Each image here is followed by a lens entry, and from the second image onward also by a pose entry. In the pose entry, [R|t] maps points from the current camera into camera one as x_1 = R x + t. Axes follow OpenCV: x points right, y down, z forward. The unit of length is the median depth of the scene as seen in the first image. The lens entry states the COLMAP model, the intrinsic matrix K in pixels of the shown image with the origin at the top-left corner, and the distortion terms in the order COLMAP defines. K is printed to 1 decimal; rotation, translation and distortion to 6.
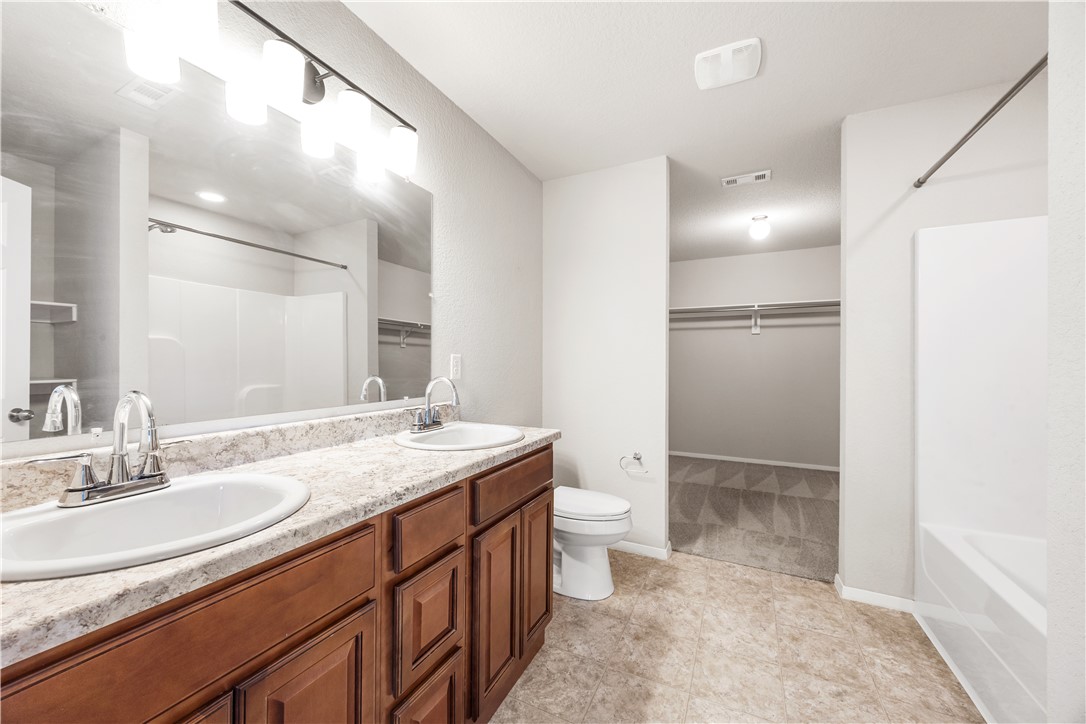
lens RADIAL K [[410.6, 0, 541.7], [0, 410.6, 359.1], [0, 0, 1]] dist [-0.001687, -0.000177]
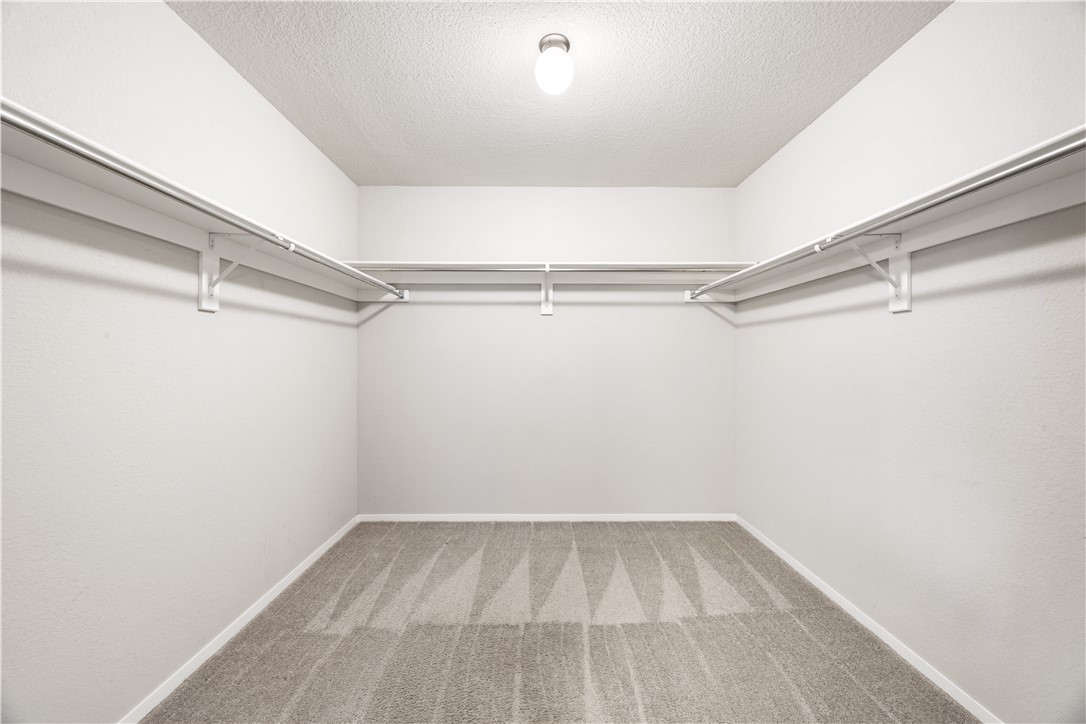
lens RADIAL K [[410.6, 0, 542.3], [0, 410.6, 358.9], [0, 0, 1]] dist [-0.001687, -0.000177]
pose [[0.890936, -0.004901, 0.454102, 0.240178], [0.001325, 0.999966, 0.008193, 0.001639], [-0.454126, -0.006698, 0.890912, 0.462868]]
